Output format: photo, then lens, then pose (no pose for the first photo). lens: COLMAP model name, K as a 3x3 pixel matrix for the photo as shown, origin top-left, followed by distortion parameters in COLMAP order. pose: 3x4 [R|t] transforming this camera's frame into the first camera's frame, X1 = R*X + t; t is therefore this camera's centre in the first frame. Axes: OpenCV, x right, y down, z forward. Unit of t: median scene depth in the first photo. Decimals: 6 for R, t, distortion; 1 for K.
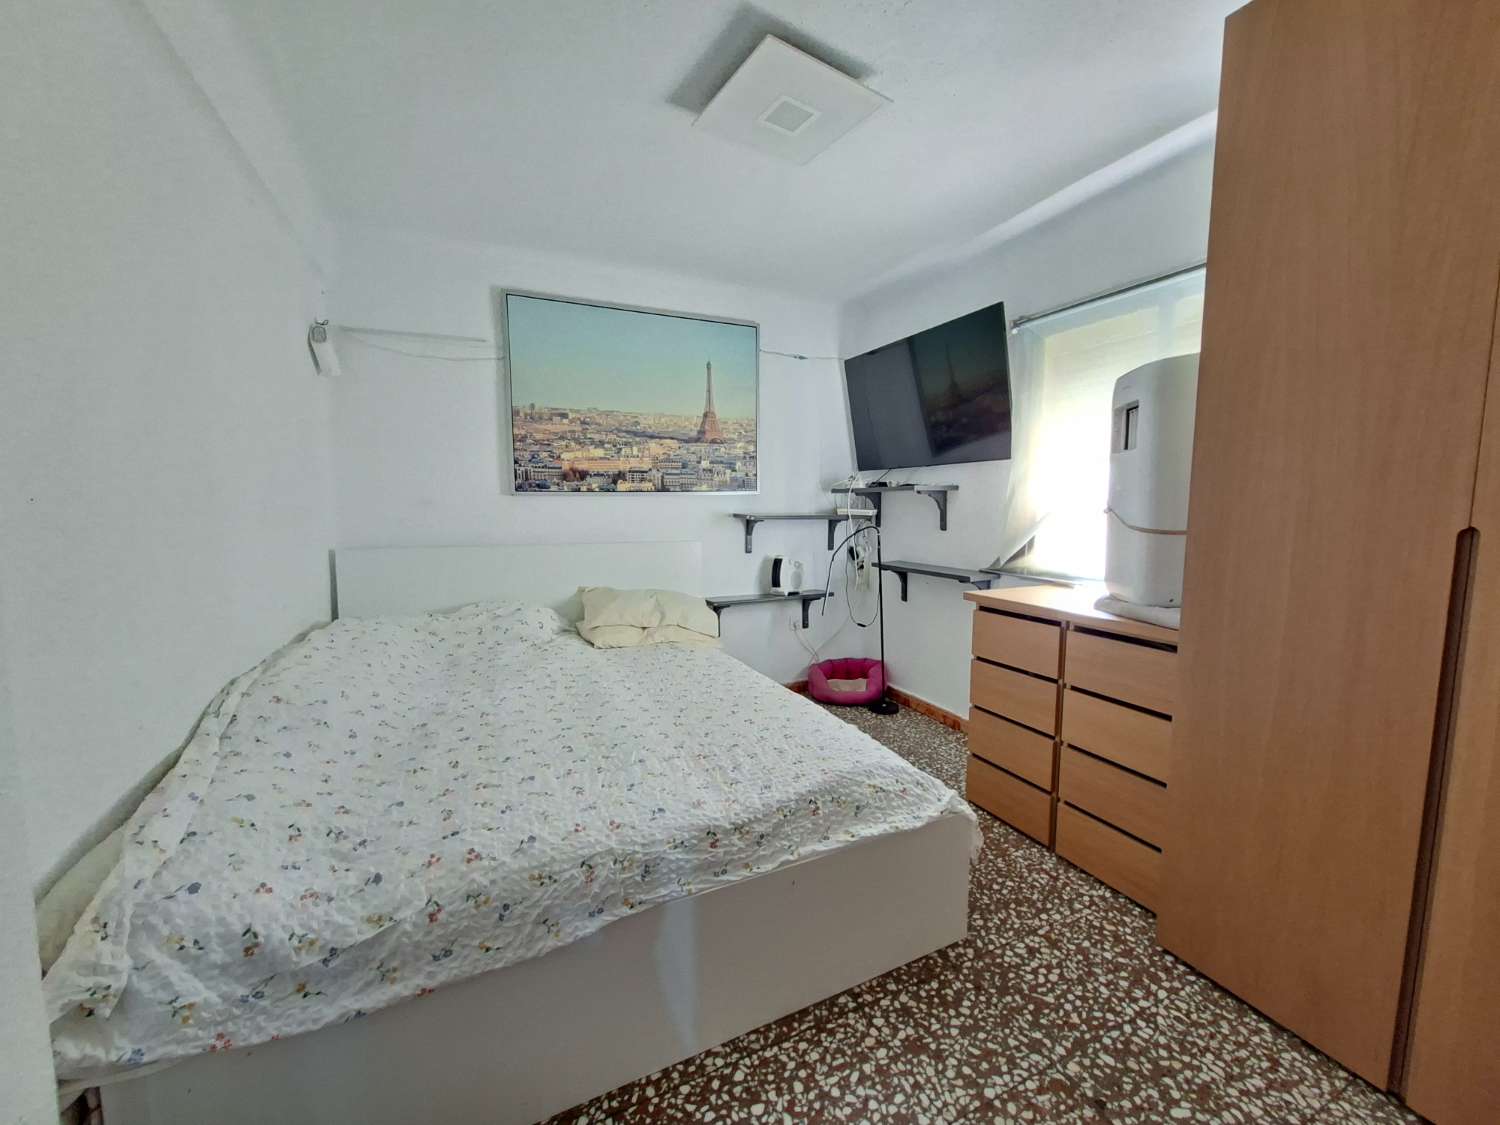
lens RADIAL K [[594.3, 0, 764.0], [0, 594.3, 560.2], [0, 0, 1]] dist [-0.006887, 0.001308]
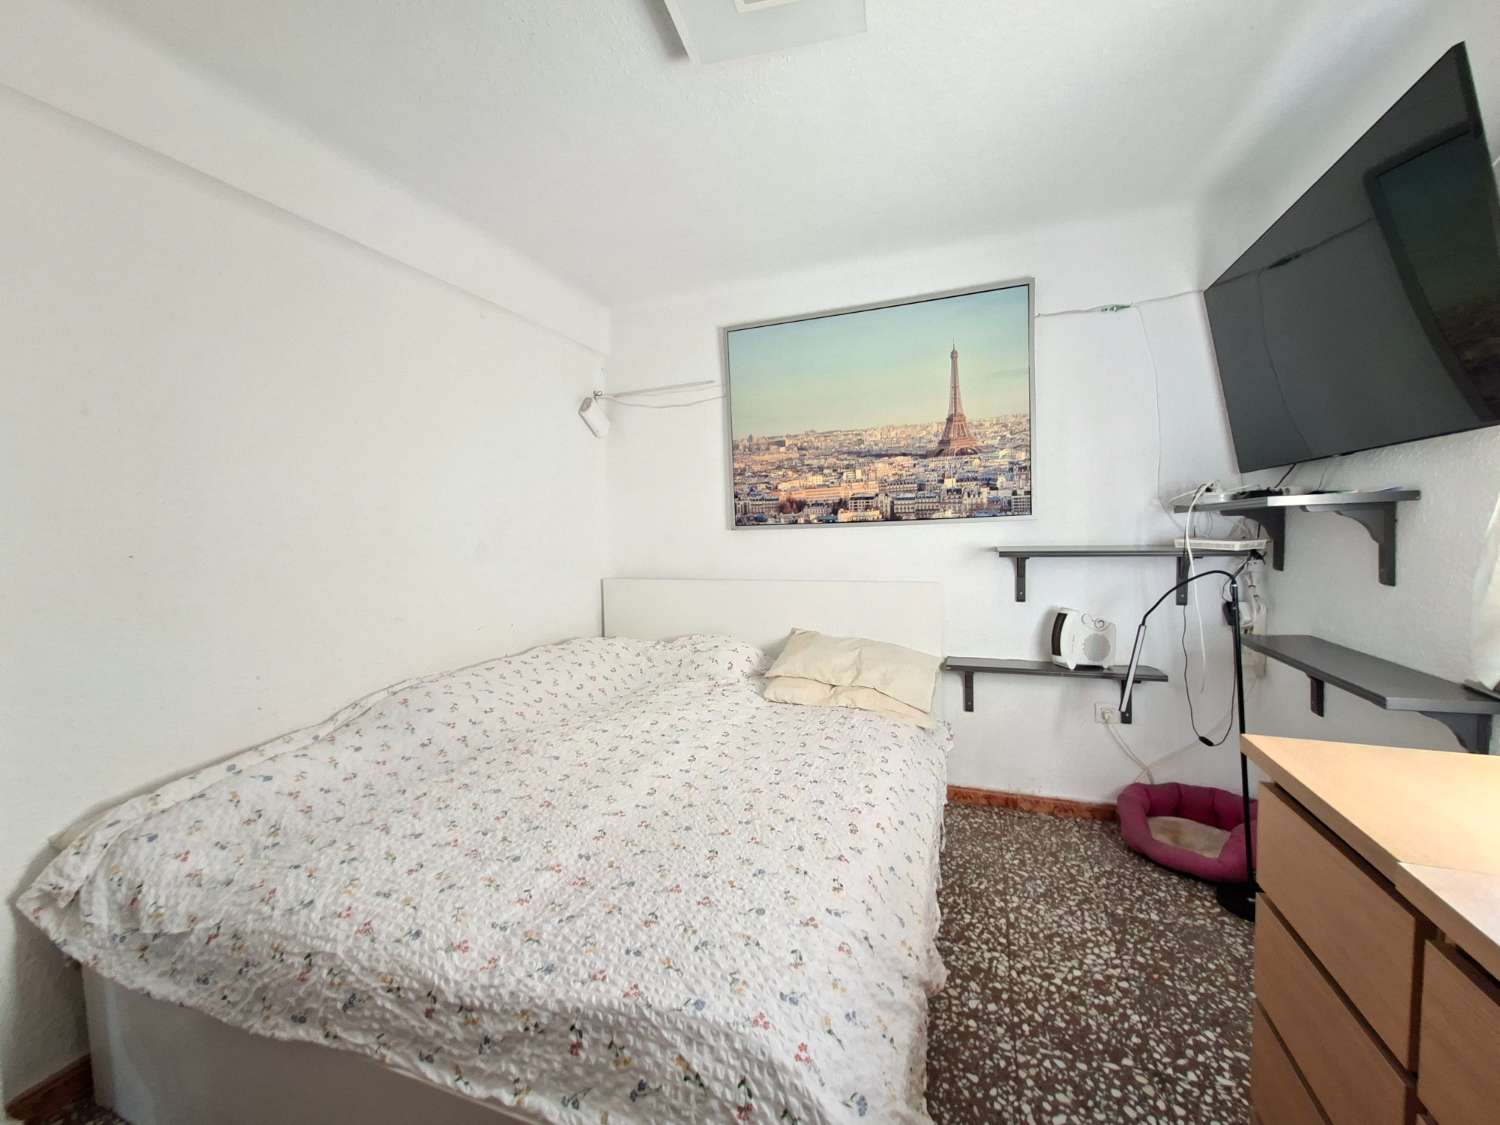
lens RADIAL K [[594.3, 0, 749.6], [0, 594.3, 562.7], [0, 0, 1]] dist [-0.006887, 0.001308]
pose [[0.694721, 0.022761, -0.718919, 0.298598], [-0.046212, 0.998847, -0.013033, -0.040149], [0.717793, 0.042277, 0.694972, 0.311366]]
